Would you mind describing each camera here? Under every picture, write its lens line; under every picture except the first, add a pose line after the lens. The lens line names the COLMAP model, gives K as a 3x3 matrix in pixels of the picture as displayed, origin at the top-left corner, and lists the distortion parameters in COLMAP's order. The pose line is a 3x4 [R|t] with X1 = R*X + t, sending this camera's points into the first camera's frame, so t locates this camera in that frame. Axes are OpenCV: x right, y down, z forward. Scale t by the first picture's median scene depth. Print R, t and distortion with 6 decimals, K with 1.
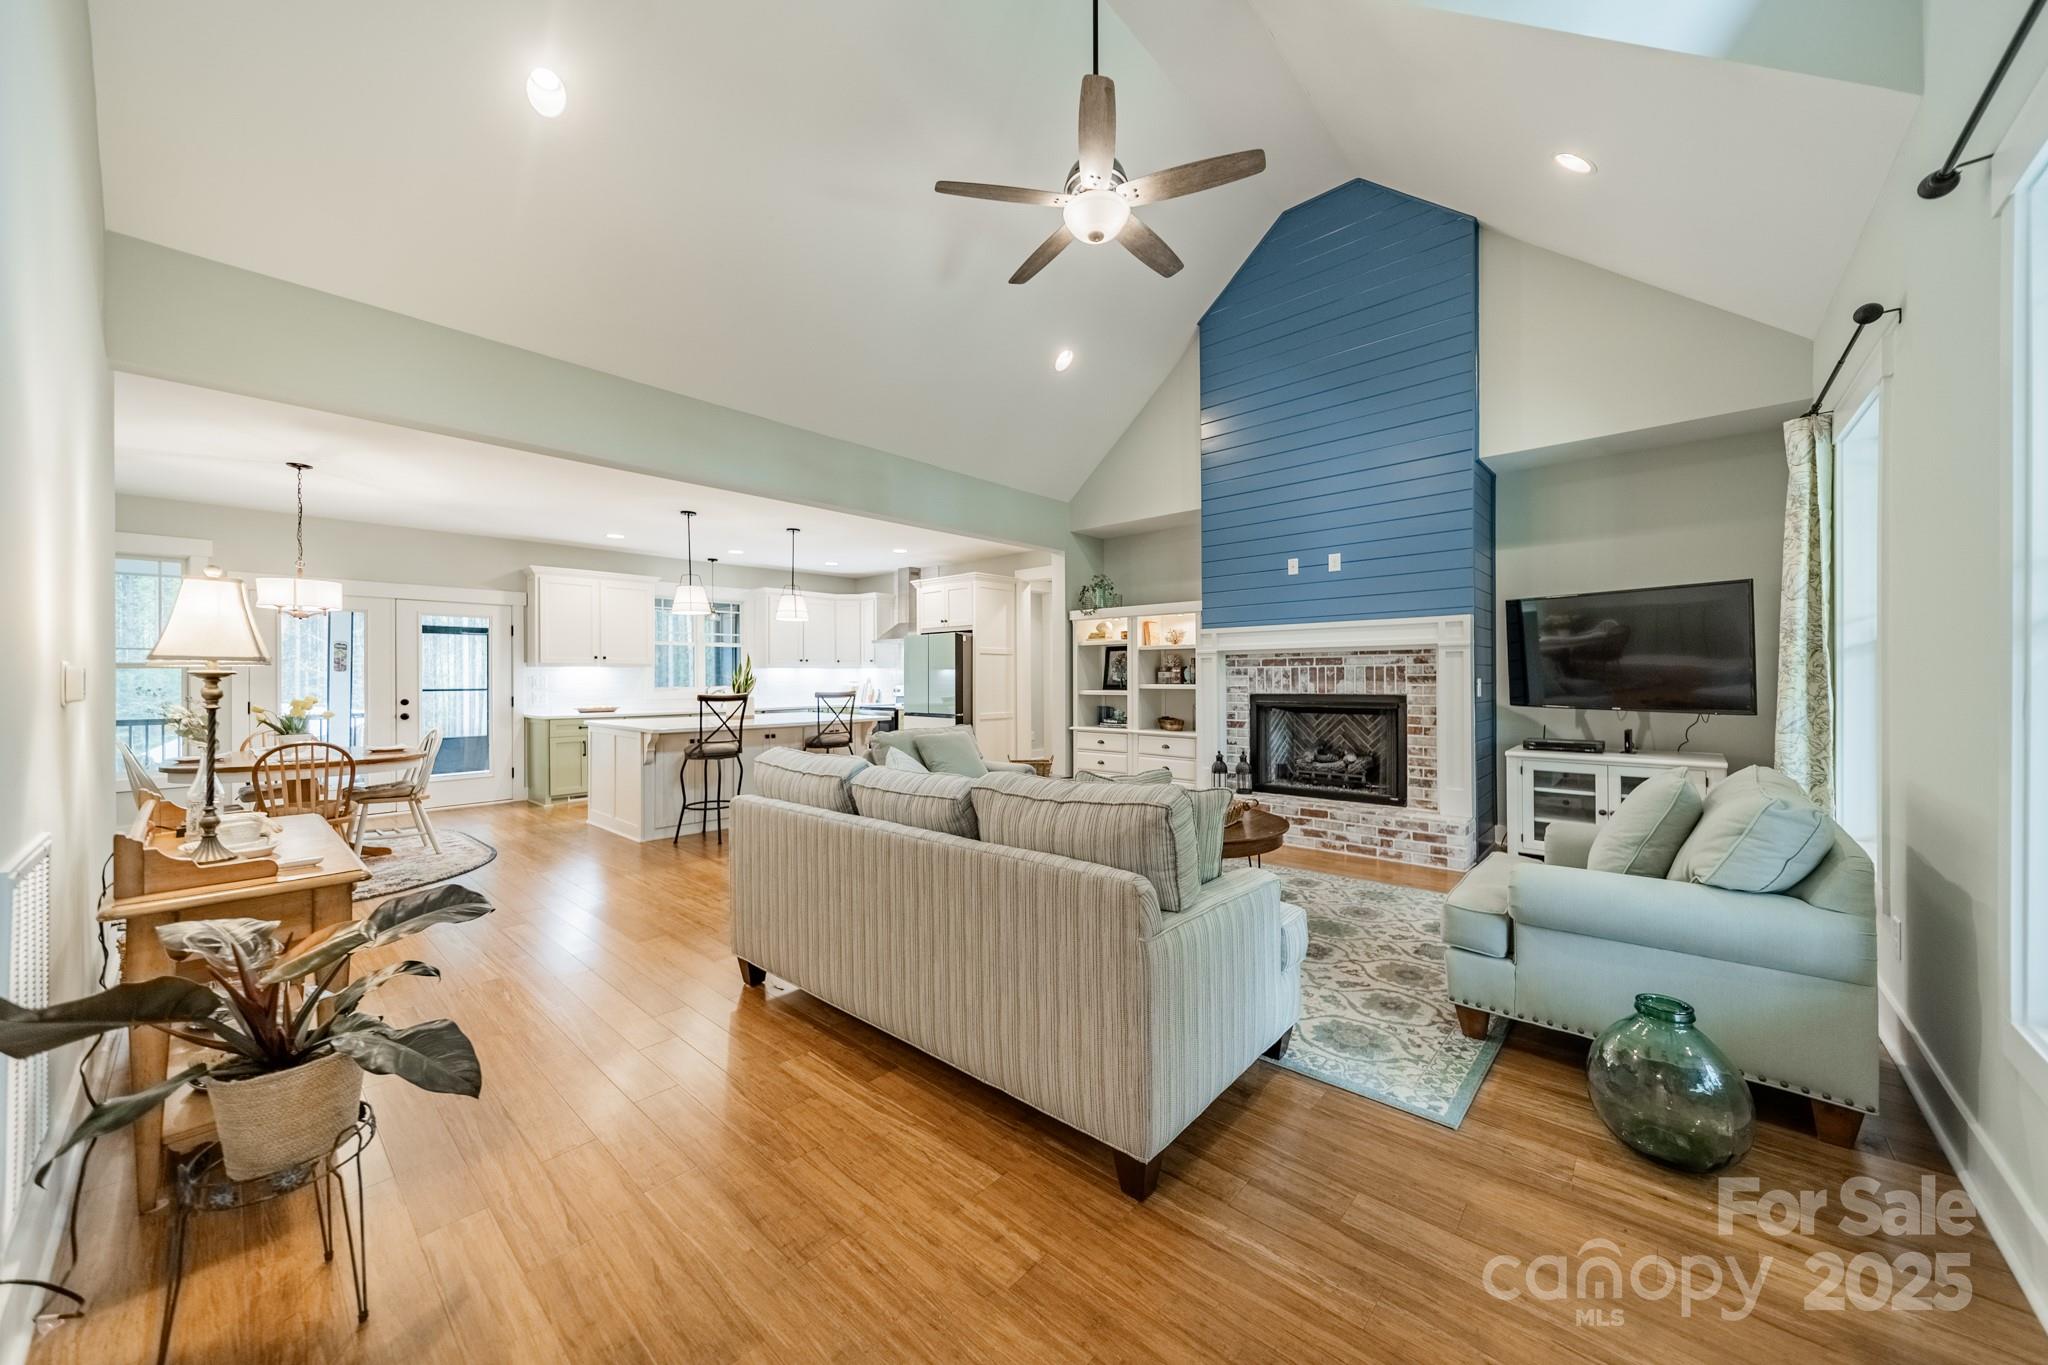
lens RADIAL K [[724.9, 0, 1028.9], [0, 724.9, 677.9], [0, 0, 1]] dist [0.008859, -0.000613]
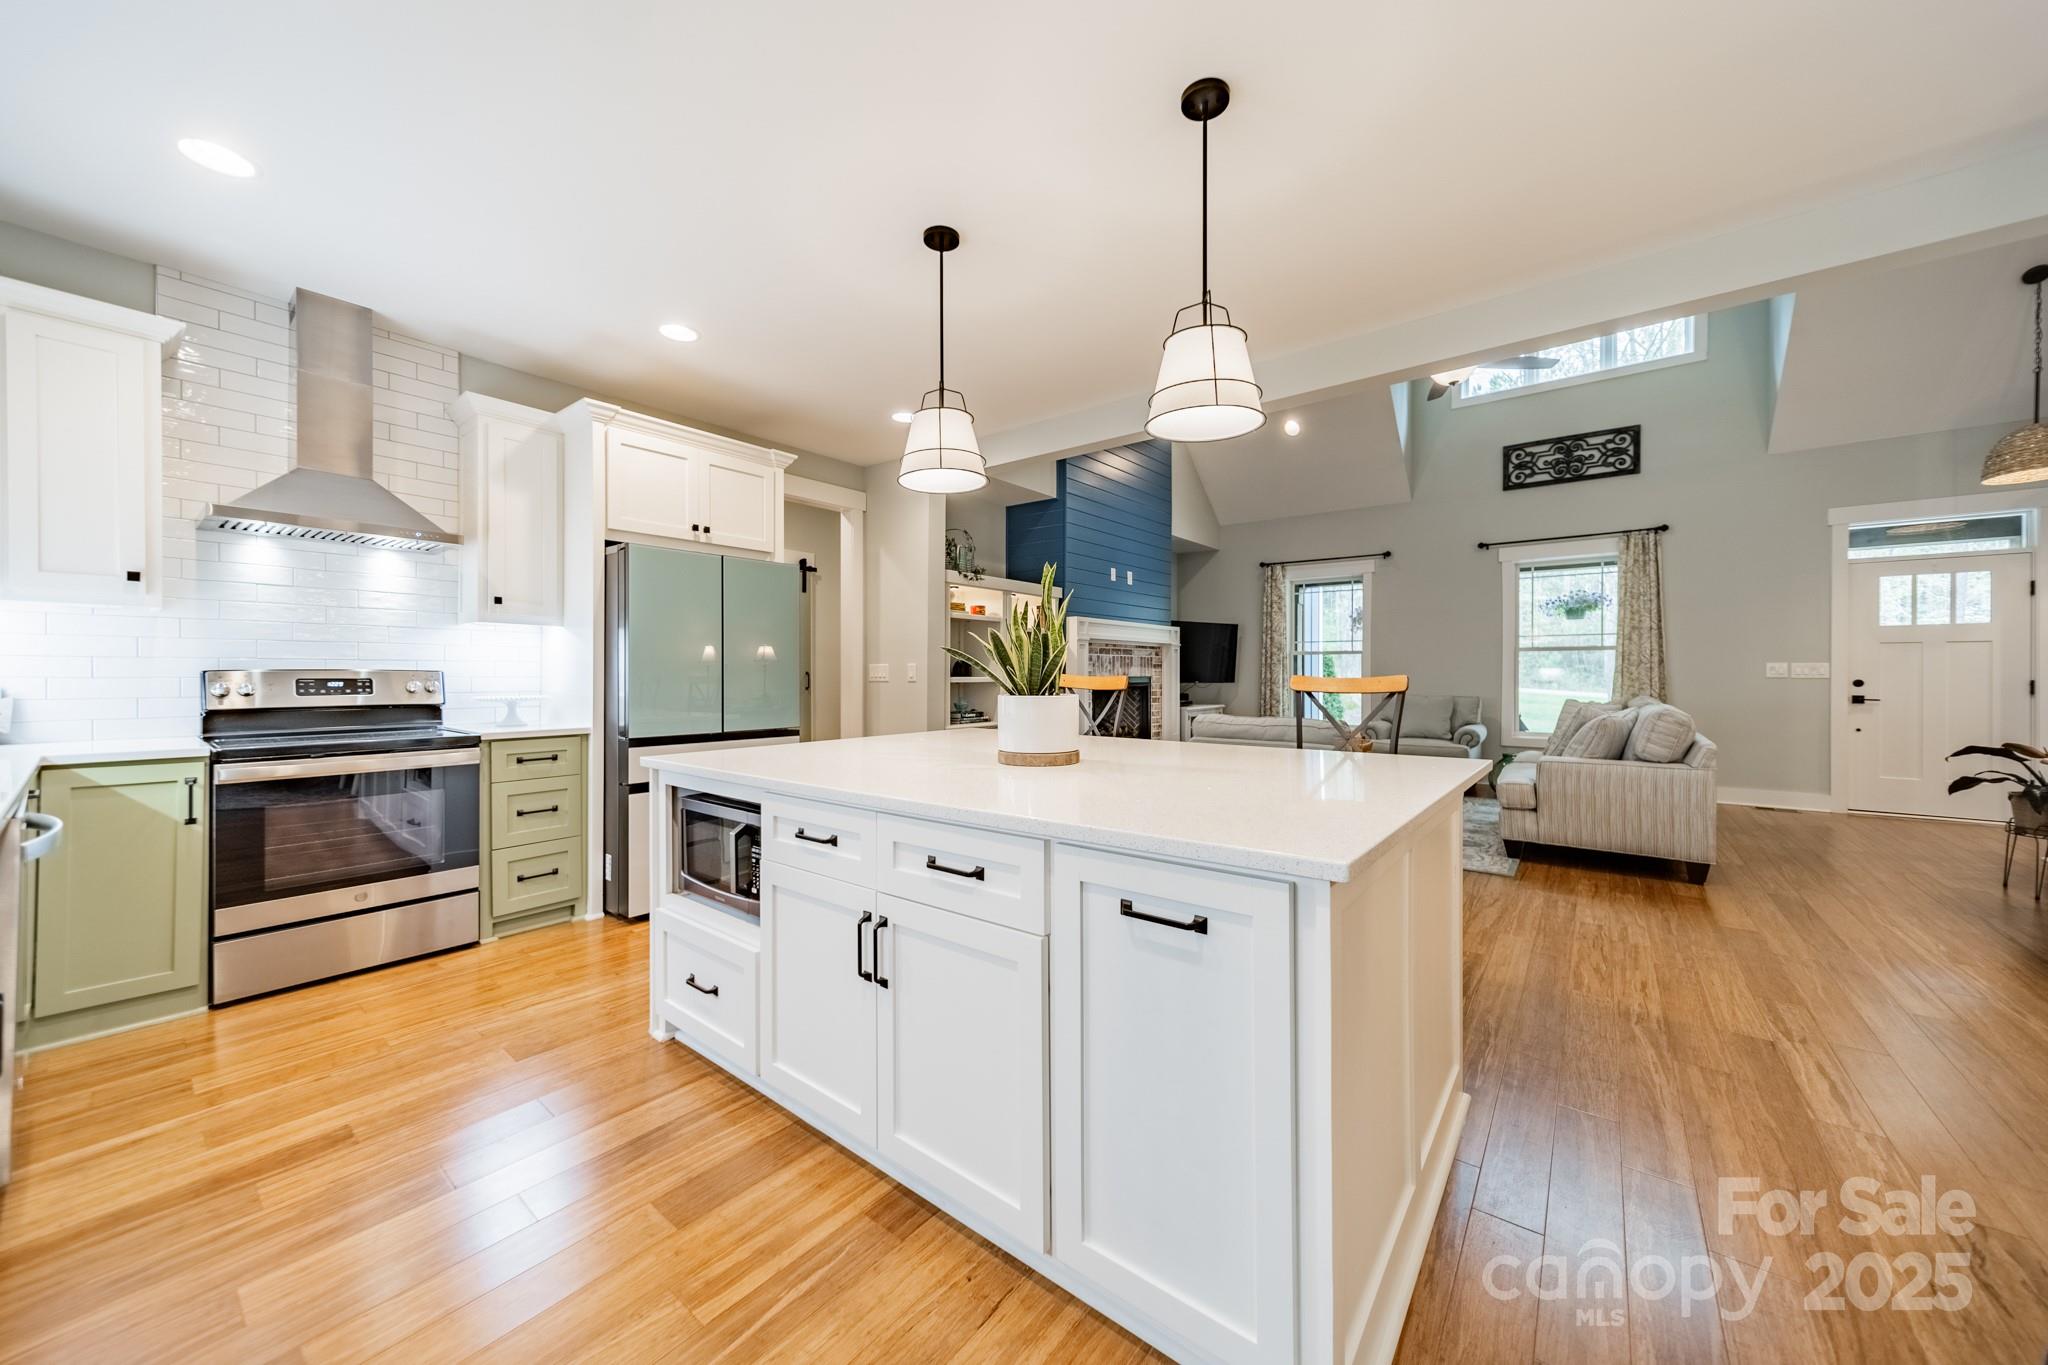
lens RADIAL K [[724.9, 0, 1027.3], [0, 724.9, 676.0], [0, 0, 1]] dist [0.008859, -0.000613]
pose [[-0.060452, 0.001216, 0.998170, -0.928827], [0.001786, 0.999998, -0.001111, 0.023256], [-0.998170, 0.001715, -0.060454, 1.311757]]
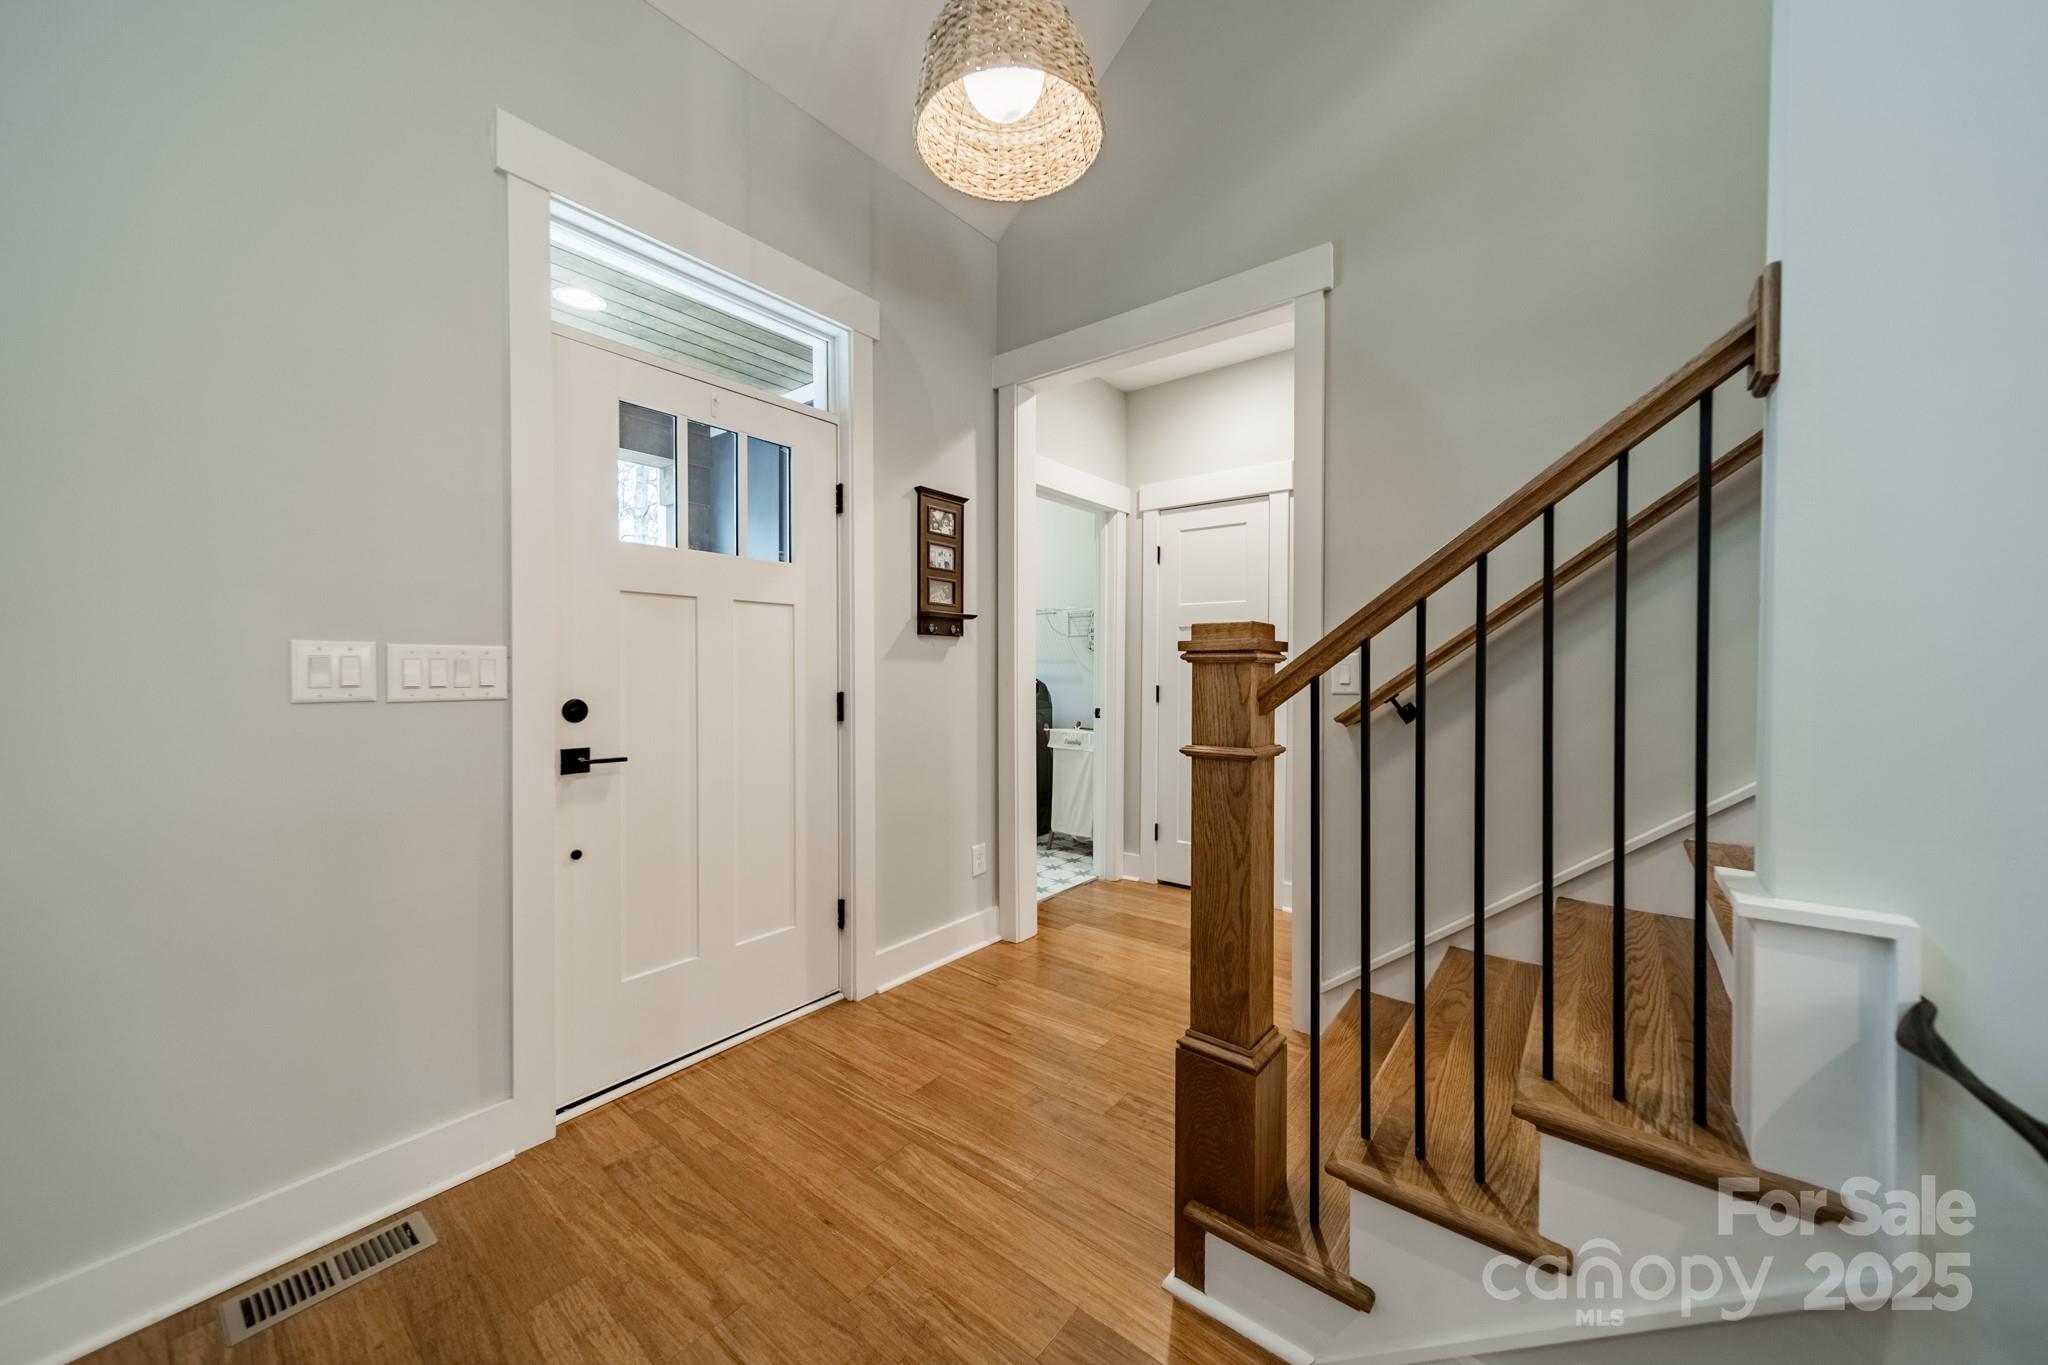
lens RADIAL K [[724.9, 0, 1027.1], [0, 724.9, 684.3], [0, 0, 1]] dist [0.008859, -0.000613]
pose [[-0.998479, 0.001858, -0.055108, -0.087569], [0.000487, 0.999690, 0.024876, 0.013479], [0.055137, 0.024811, -0.998170, 0.342799]]
